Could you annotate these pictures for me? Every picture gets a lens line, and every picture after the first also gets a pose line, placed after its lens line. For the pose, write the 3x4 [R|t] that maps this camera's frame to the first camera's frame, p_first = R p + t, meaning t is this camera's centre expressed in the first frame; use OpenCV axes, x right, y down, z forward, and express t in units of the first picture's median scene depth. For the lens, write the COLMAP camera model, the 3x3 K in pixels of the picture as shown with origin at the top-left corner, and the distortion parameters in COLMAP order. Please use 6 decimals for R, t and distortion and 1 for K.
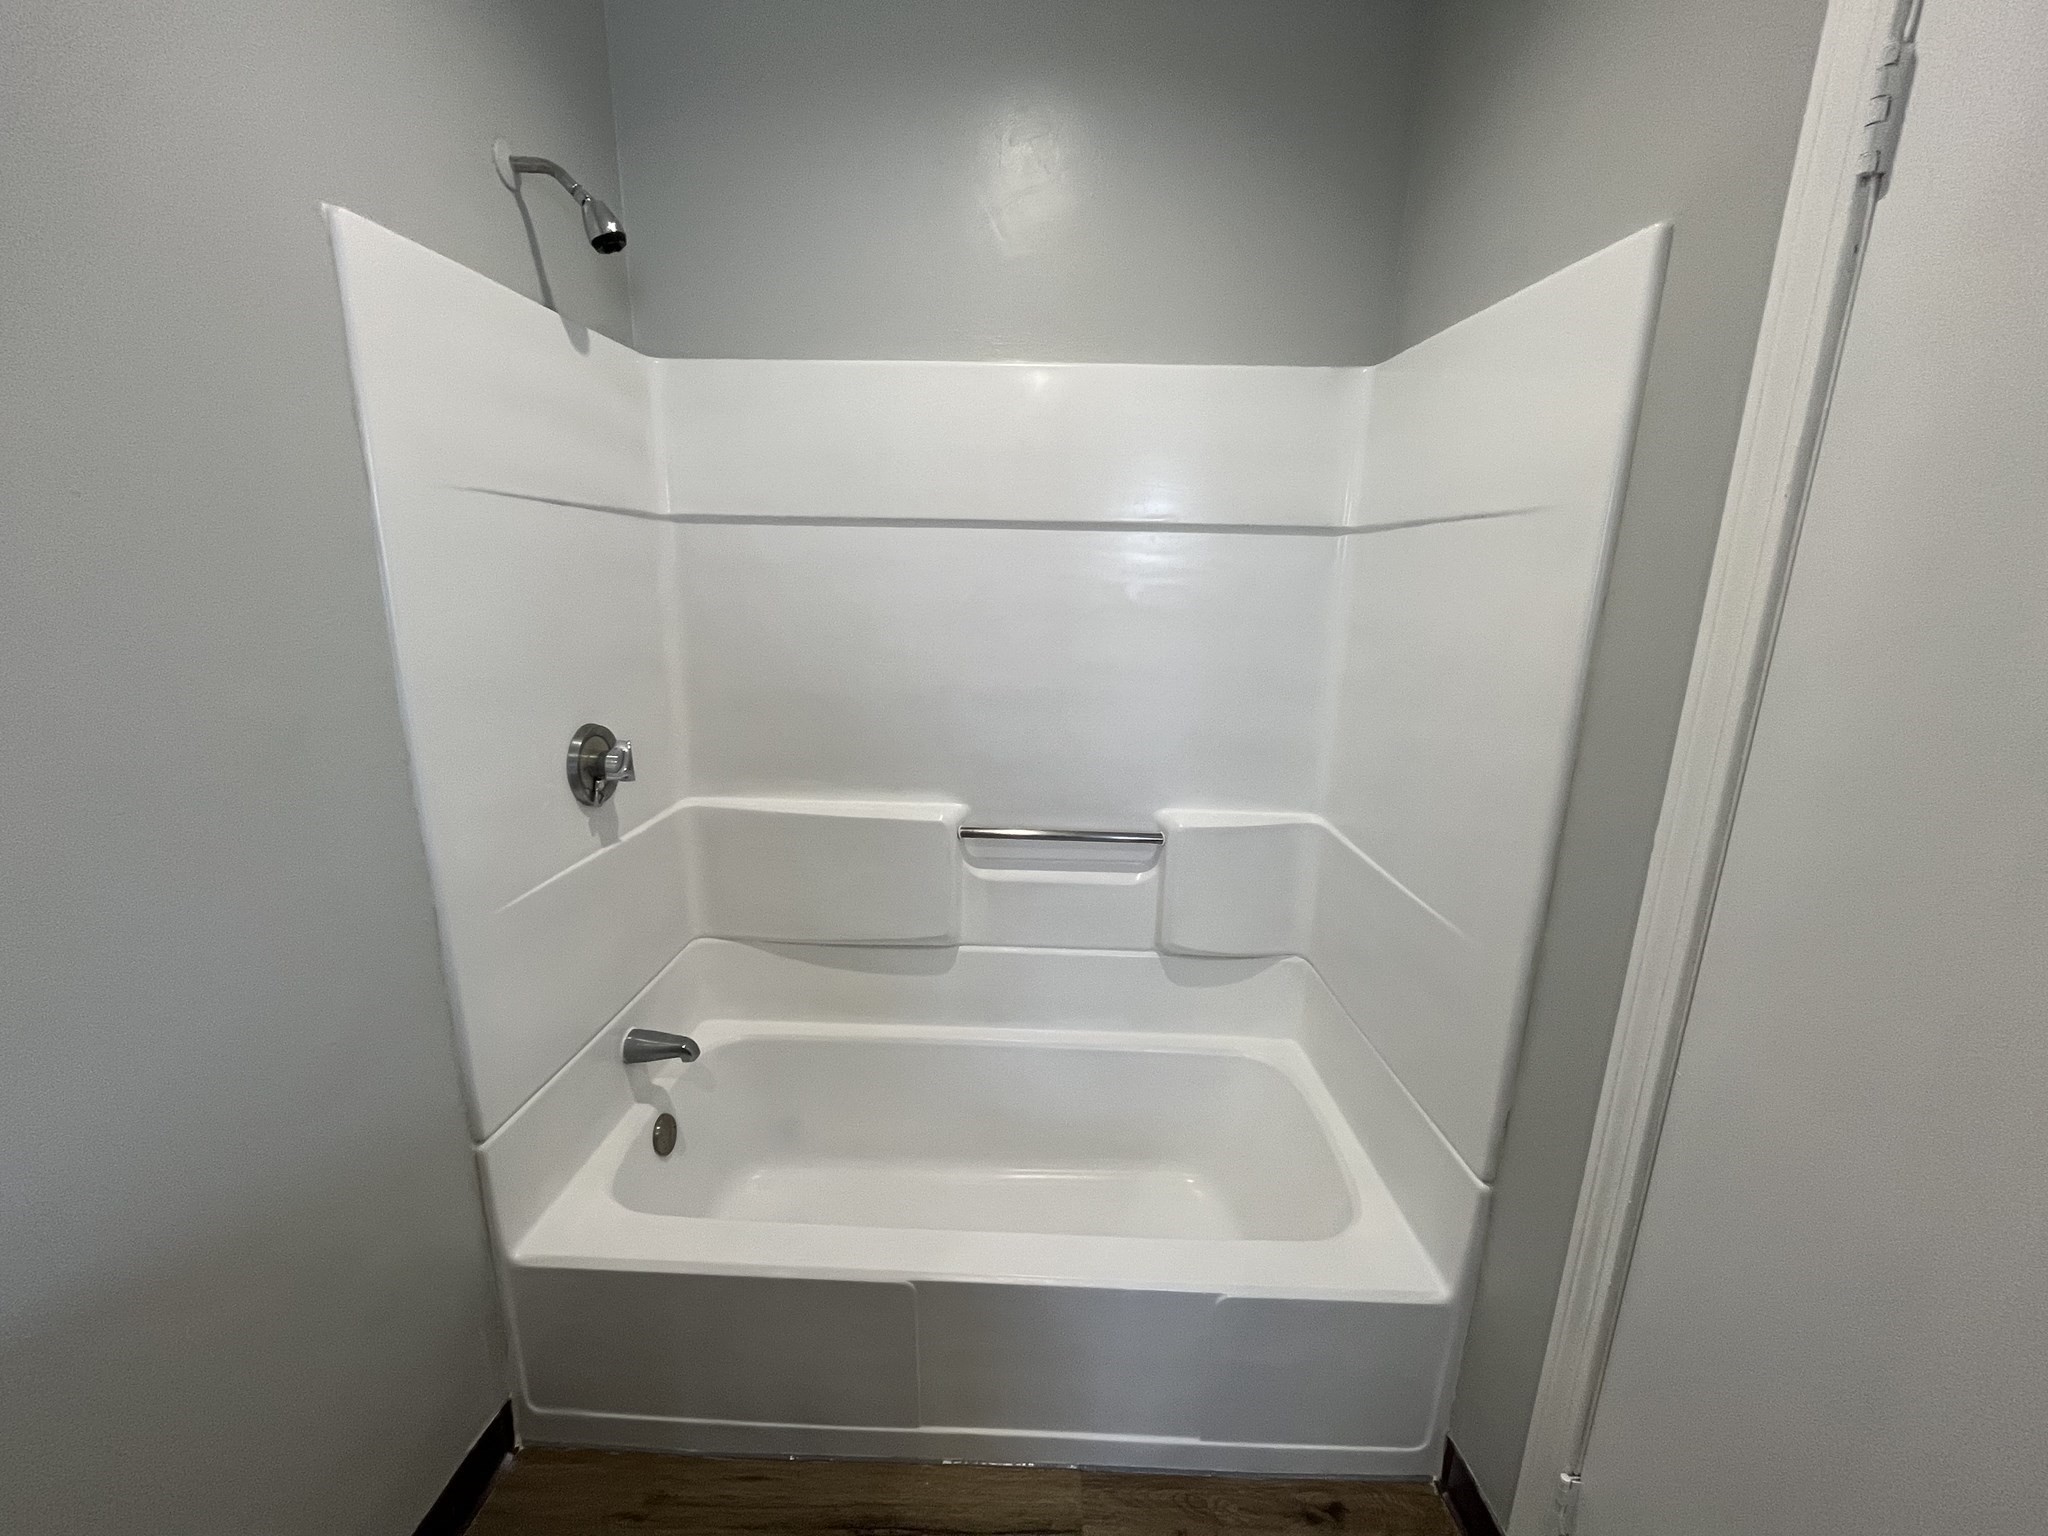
lens RADIAL K [[816.9, 0, 1024.0], [0, 816.9, 768.0], [0, 0, 1]] dist [-0.001195, -0.000211]
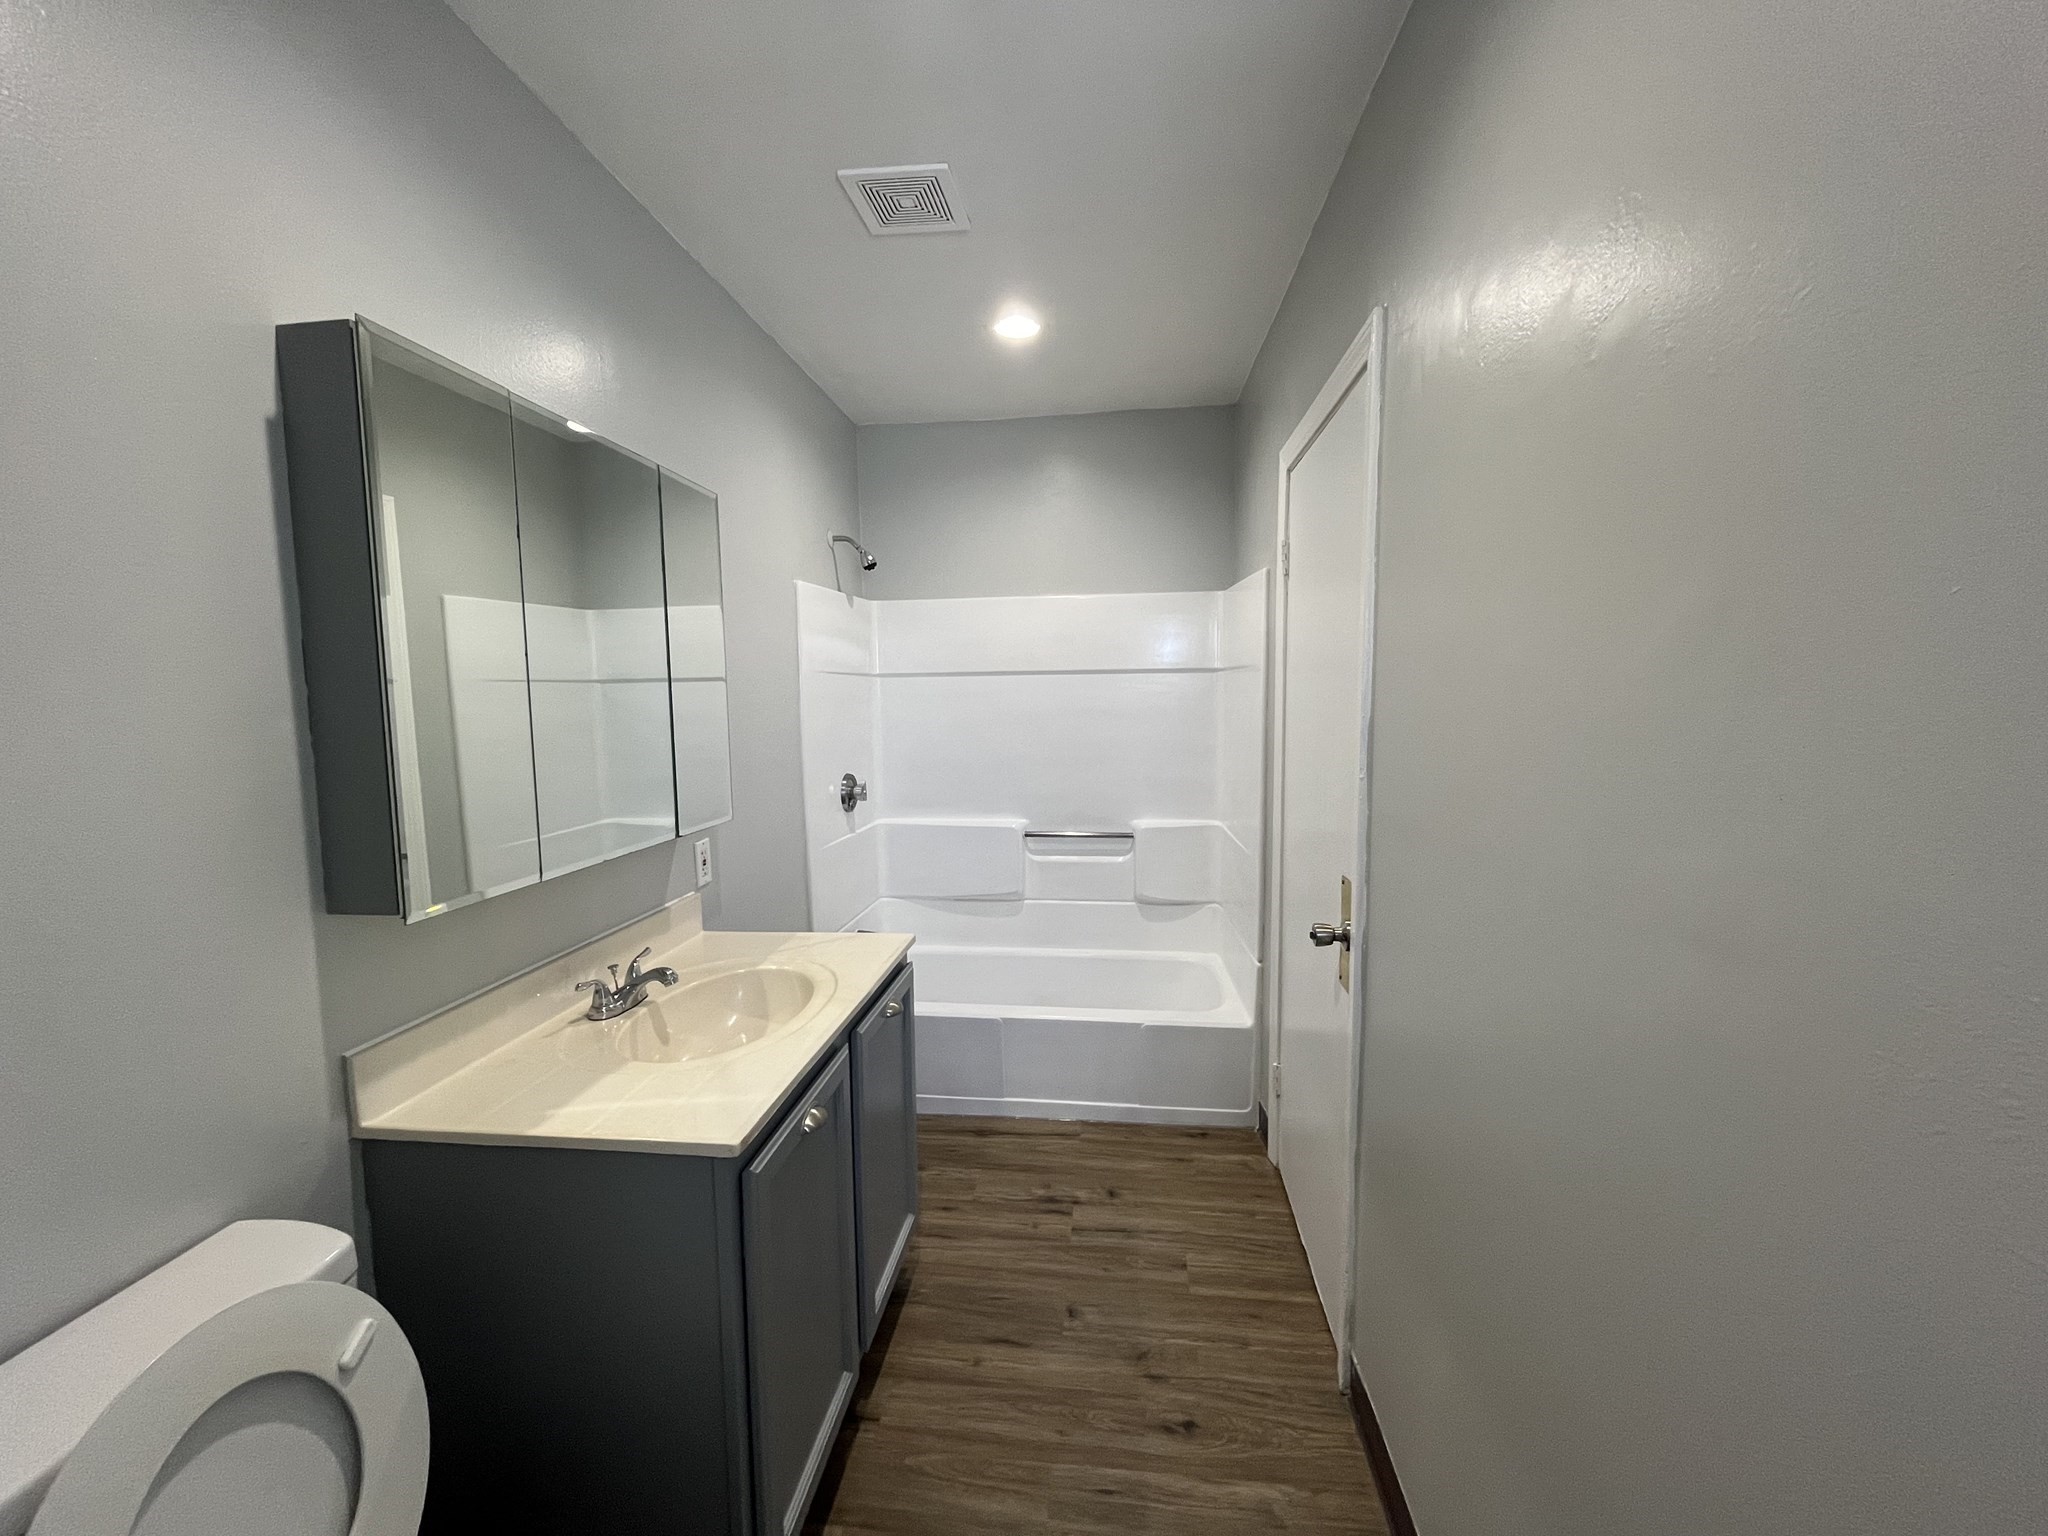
lens RADIAL K [[816.9, 0, 1024.0], [0, 816.9, 768.0], [0, 0, 1]] dist [-0.001195, -0.000211]
pose [[0.994863, -0.024759, -0.098156, 0.113067], [0.010540, 0.989693, -0.142817, 0.205398], [0.100681, 0.141049, 0.984870, -0.895440]]
